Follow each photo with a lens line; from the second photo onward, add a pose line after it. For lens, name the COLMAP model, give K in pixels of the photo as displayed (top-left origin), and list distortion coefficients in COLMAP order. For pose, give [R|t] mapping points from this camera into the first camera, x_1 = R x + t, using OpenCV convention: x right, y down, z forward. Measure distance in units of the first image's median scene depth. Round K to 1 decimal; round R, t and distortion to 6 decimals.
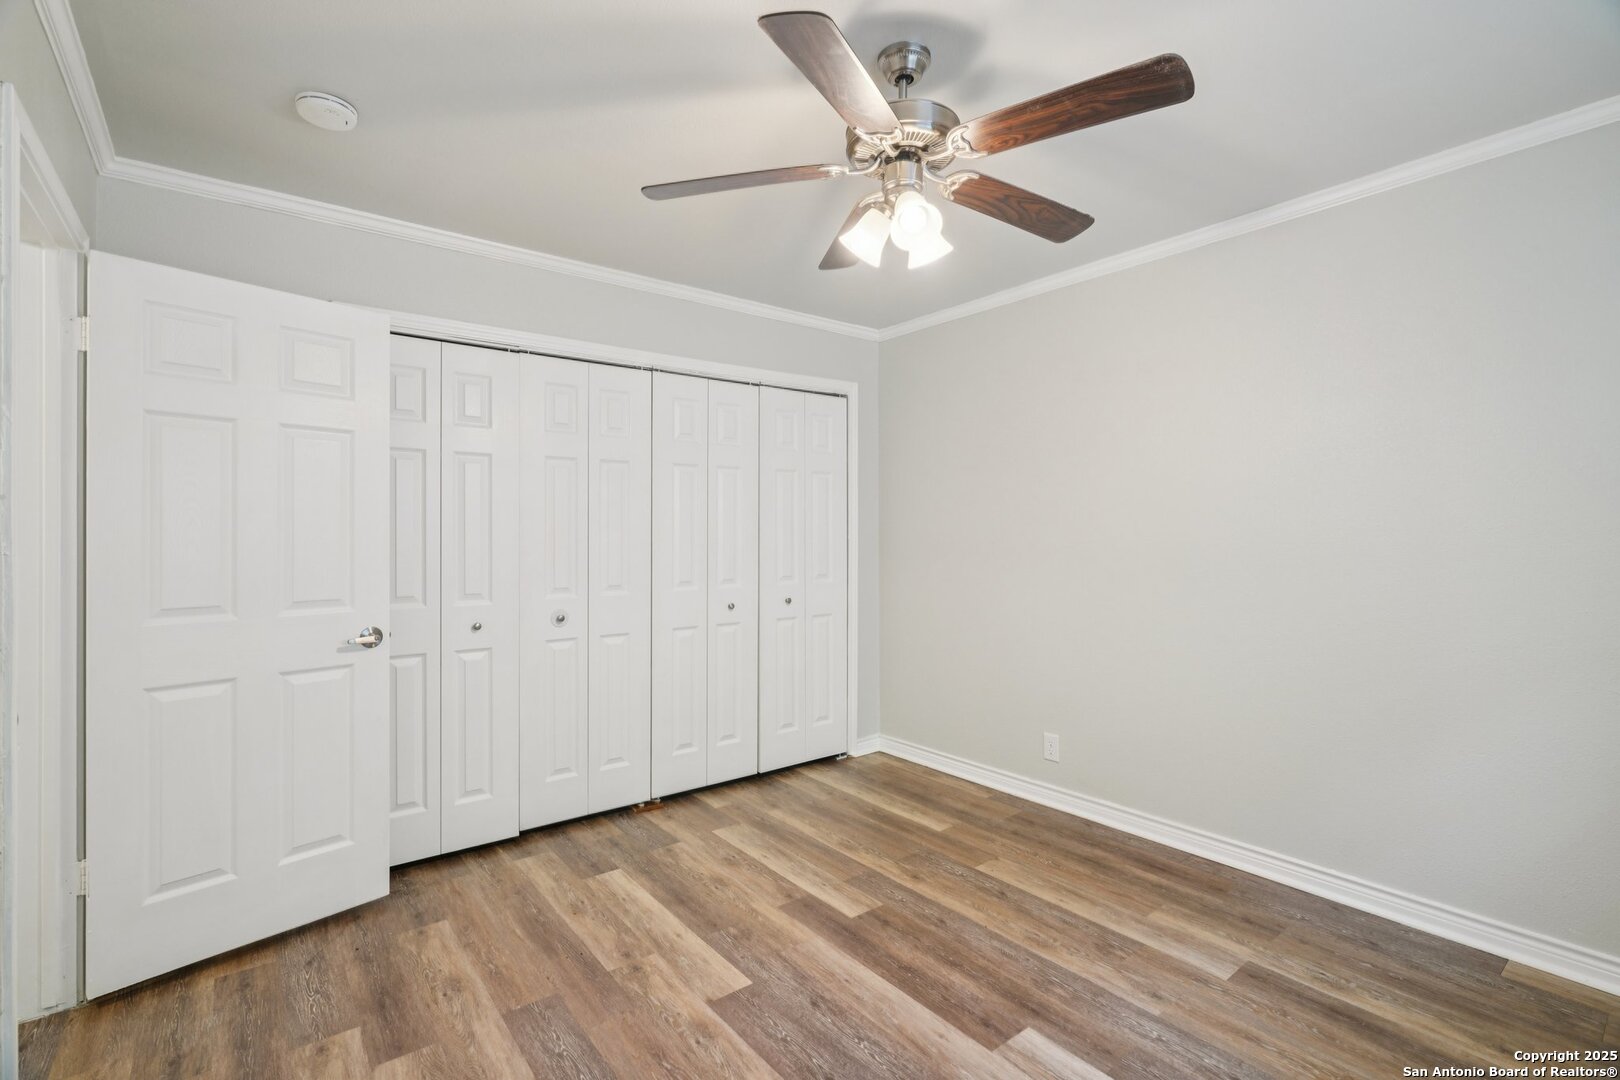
lens RADIAL K [[753.3, 0, 809.3], [0, 753.3, 541.0], [0, 0, 1]] dist [-0.006425, 0.001835]
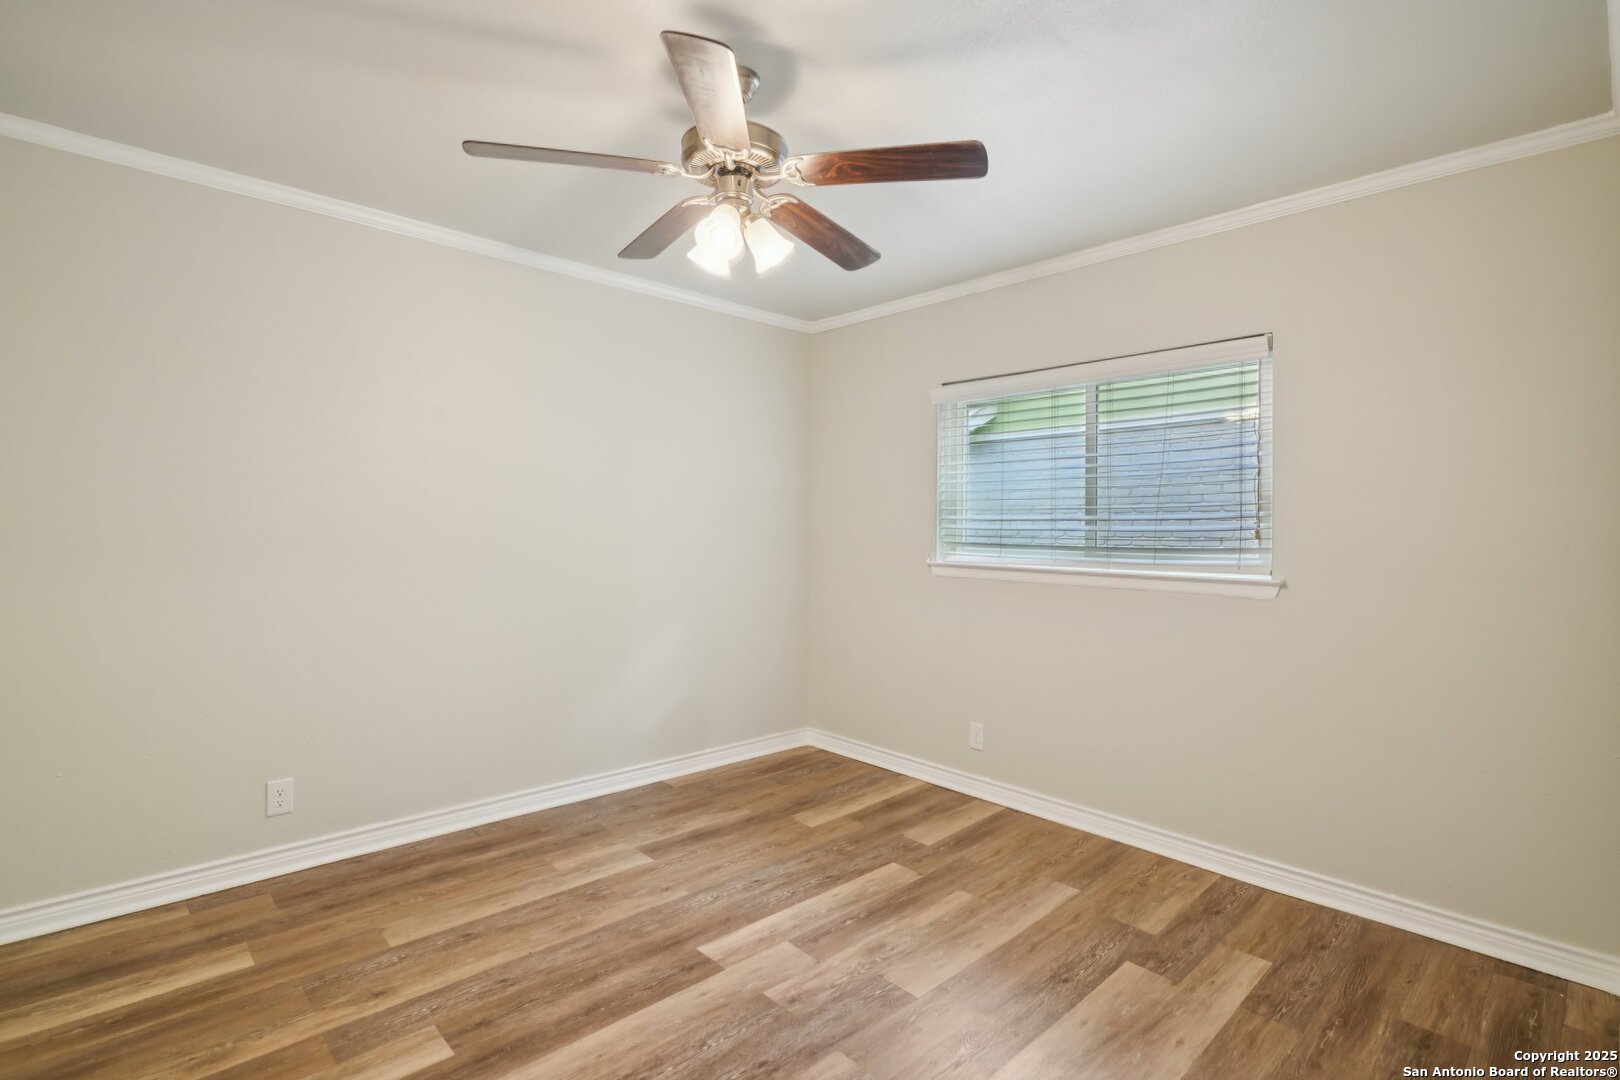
lens RADIAL K [[753.3, 0, 819.5], [0, 753.3, 537.5], [0, 0, 1]] dist [-0.006425, 0.001835]
pose [[-0.100511, -0.009874, 0.994887, -0.694676], [-0.005027, 0.999943, 0.009416, -0.009283], [-0.994923, -0.004054, -0.100555, 0.717499]]
